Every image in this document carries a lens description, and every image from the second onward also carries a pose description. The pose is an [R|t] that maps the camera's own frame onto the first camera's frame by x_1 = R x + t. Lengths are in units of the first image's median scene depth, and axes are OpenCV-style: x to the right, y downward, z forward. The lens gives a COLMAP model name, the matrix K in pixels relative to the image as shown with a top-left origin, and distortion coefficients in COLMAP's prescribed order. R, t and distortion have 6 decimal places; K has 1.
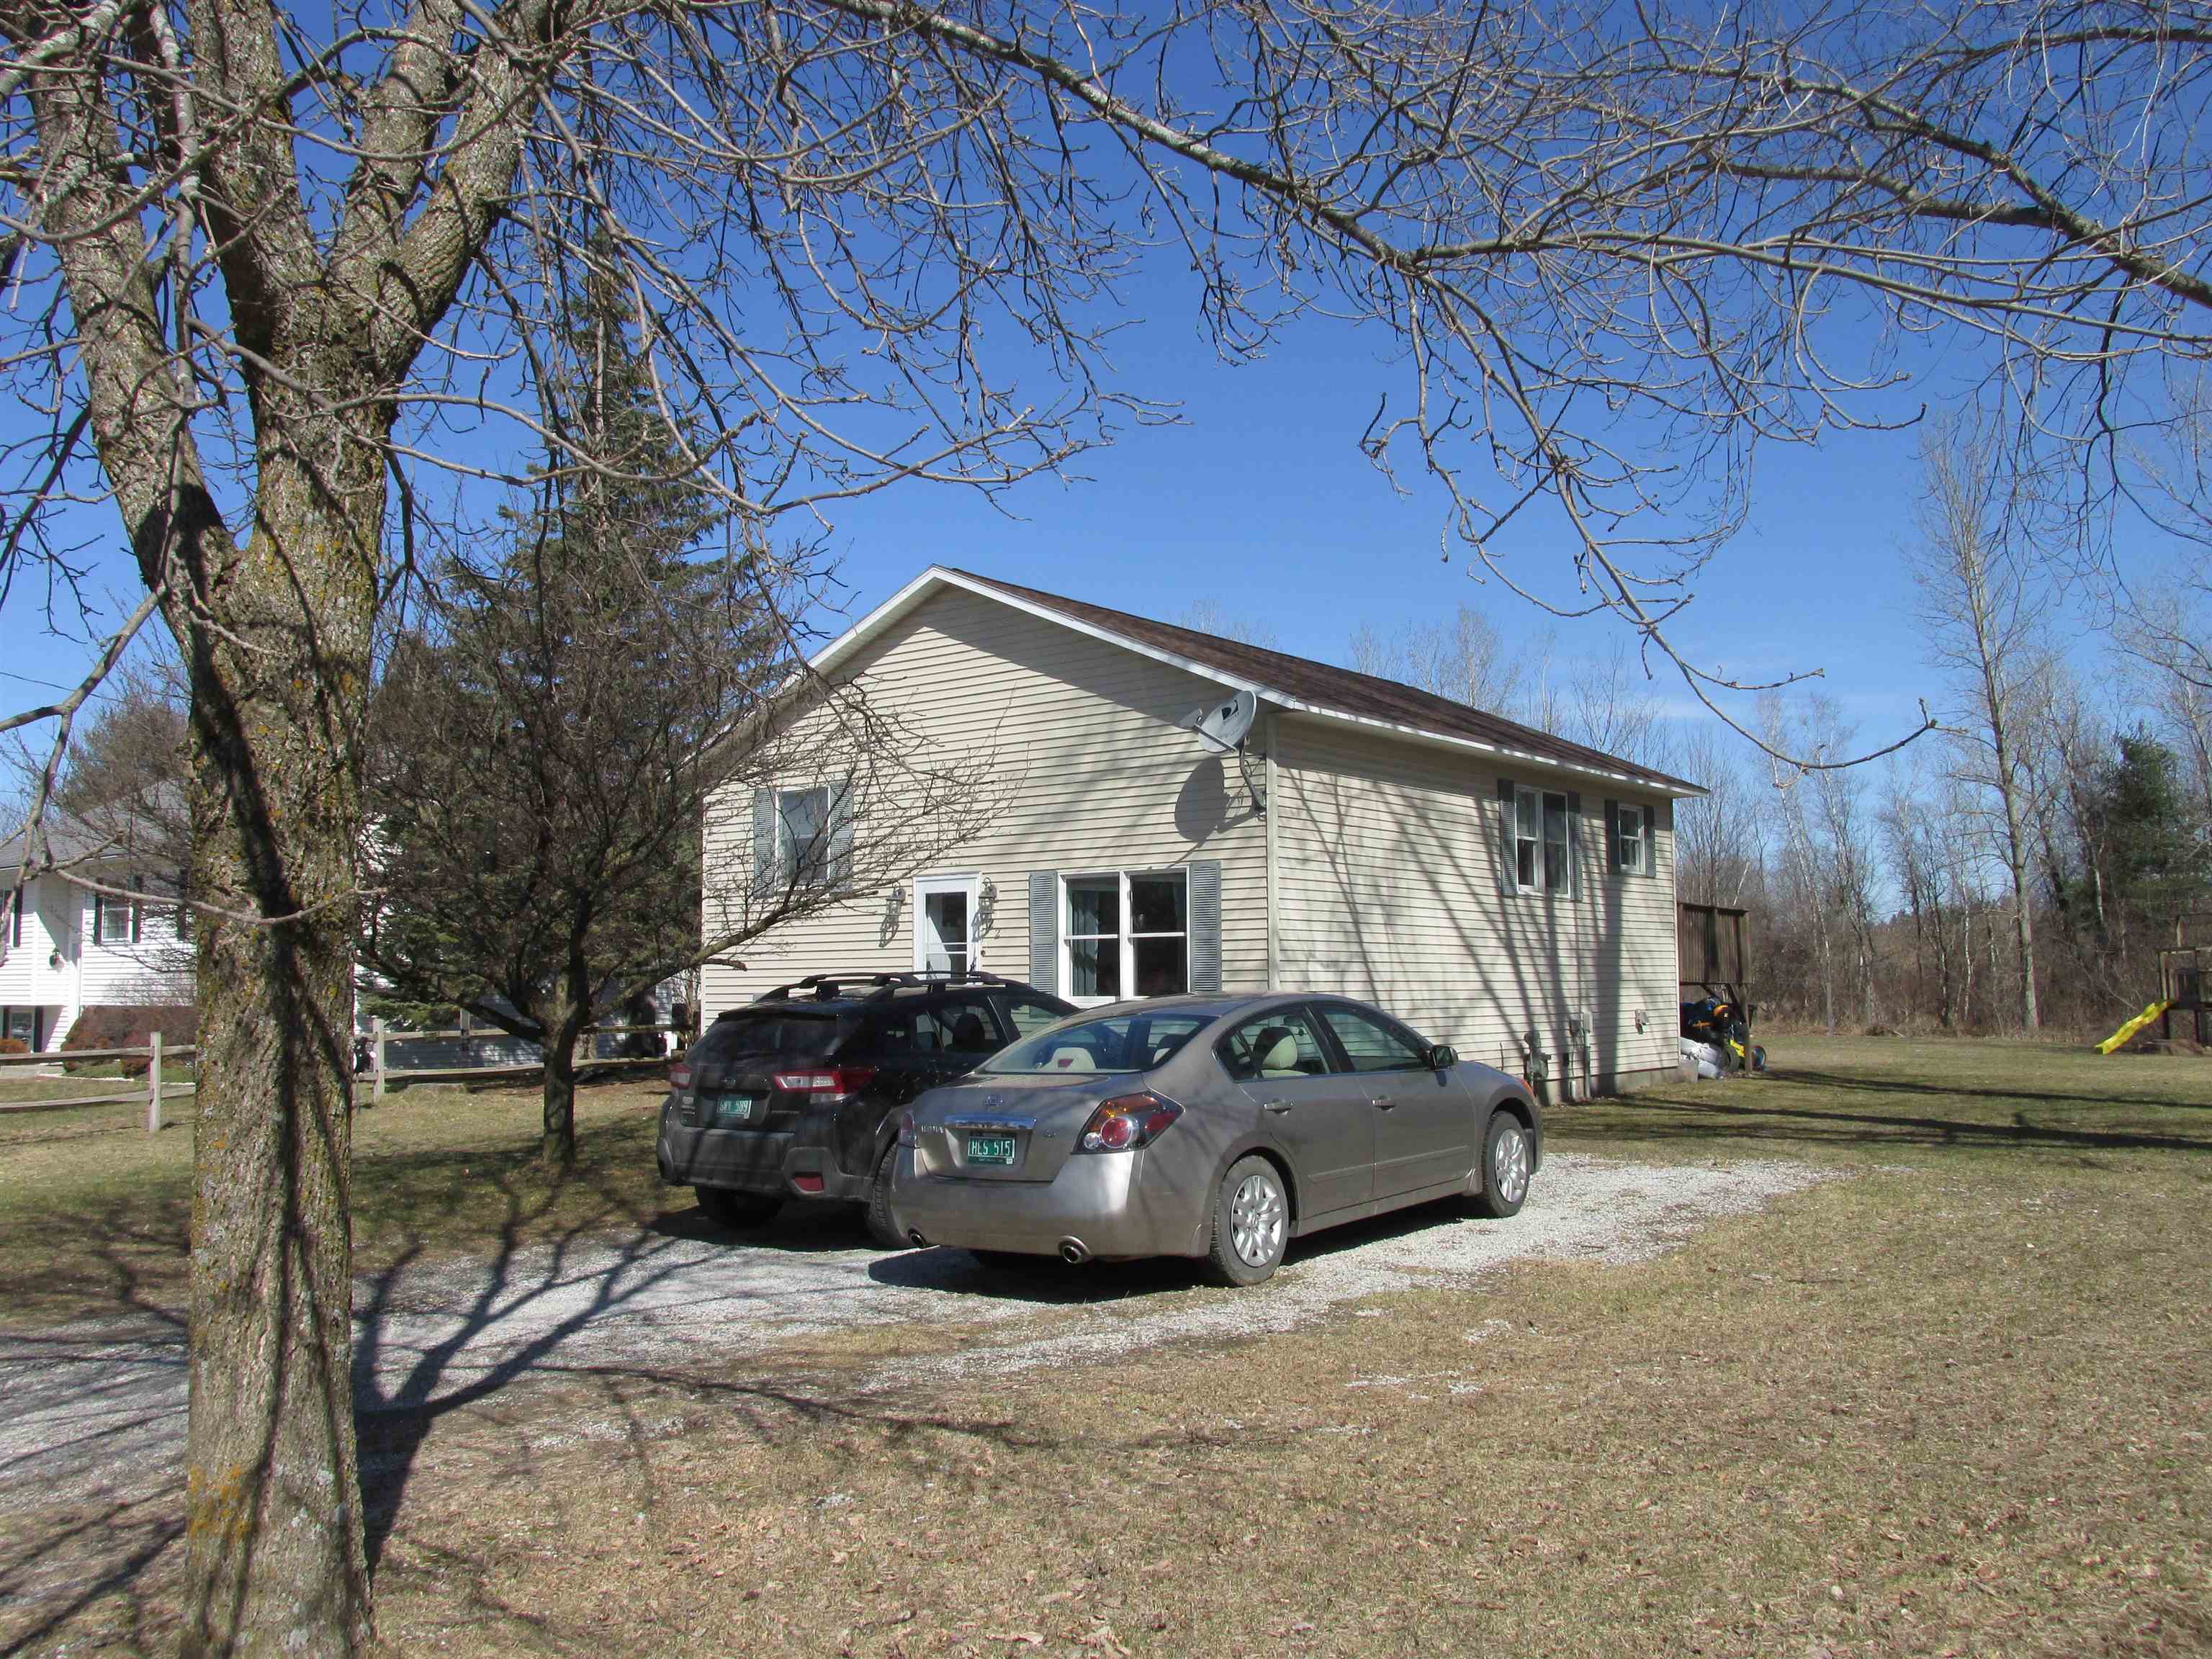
lens RADIAL K [[1844.0, 0, 1106.0], [0, 1844.0, 829.5], [0, 0, 1]] dist [-0.039860, 0.002442]
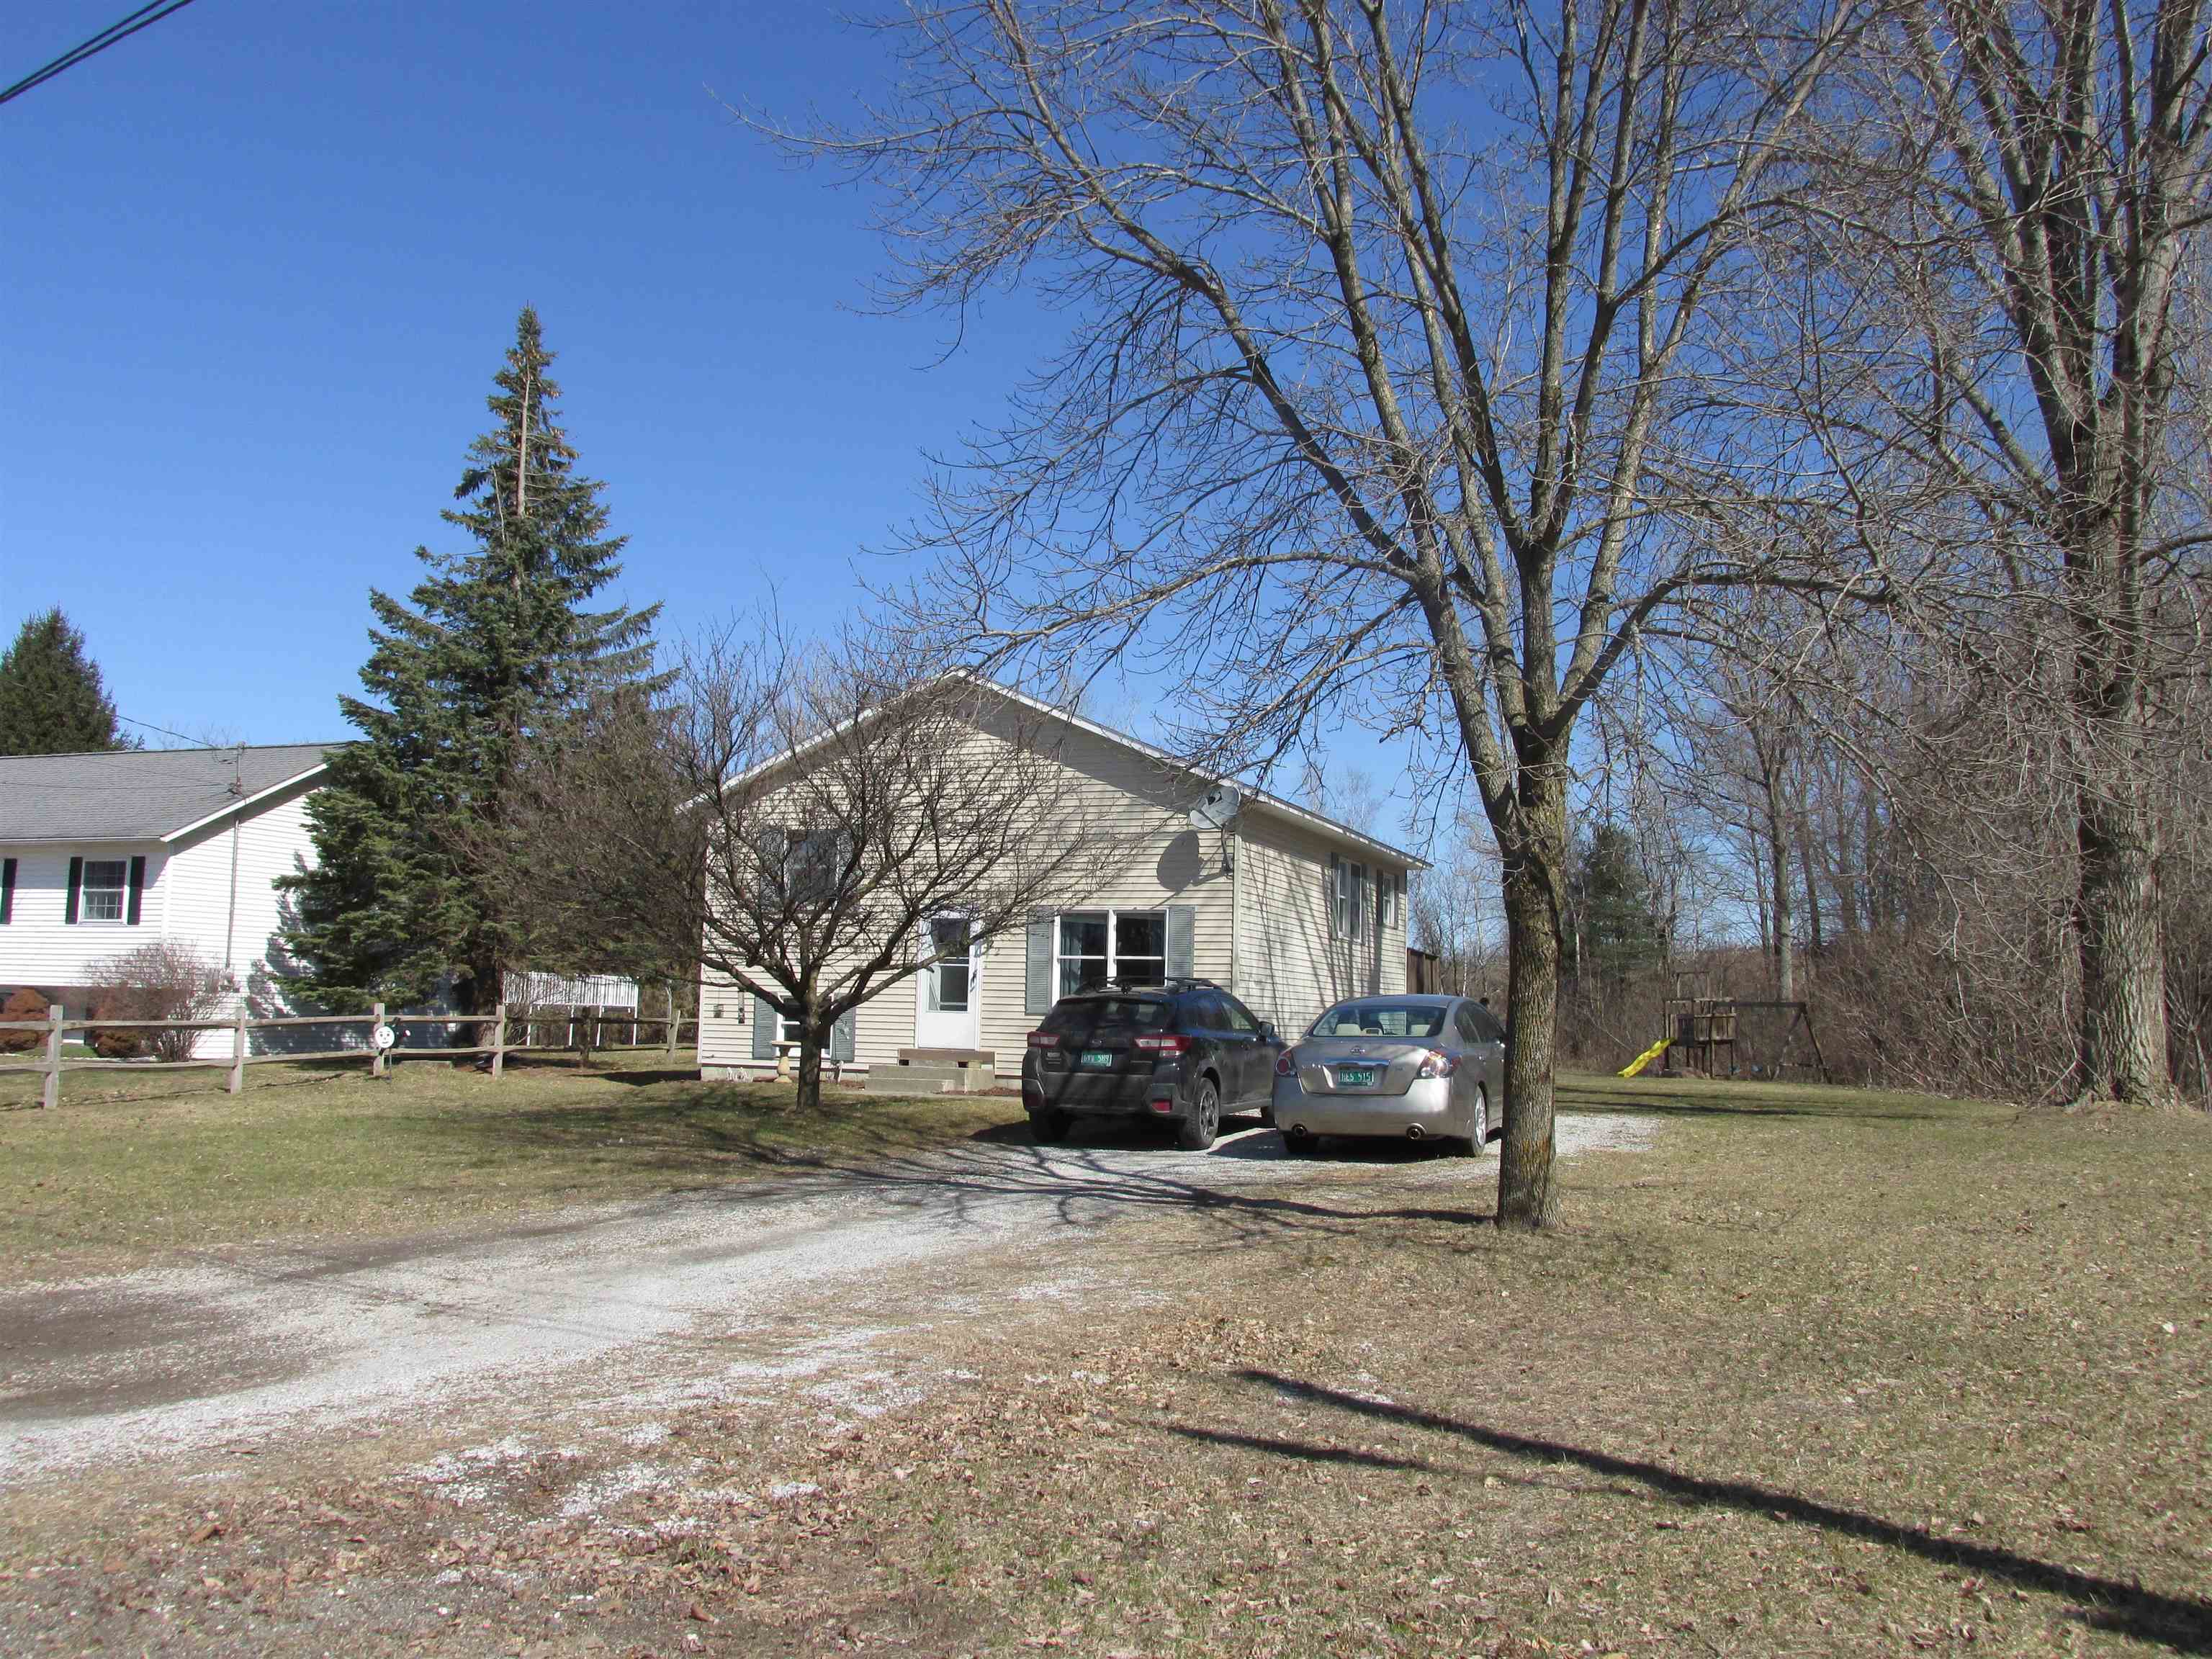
lens RADIAL K [[1844.0, 0, 1106.0], [0, 1844.0, 829.5], [0, 0, 1]] dist [-0.039860, 0.002442]
pose [[0.959019, 0.059174, 0.277093, -0.371262], [-0.055218, 0.998230, -0.022067, -0.005934], [-0.277908, 0.005862, 0.960590, -0.297732]]
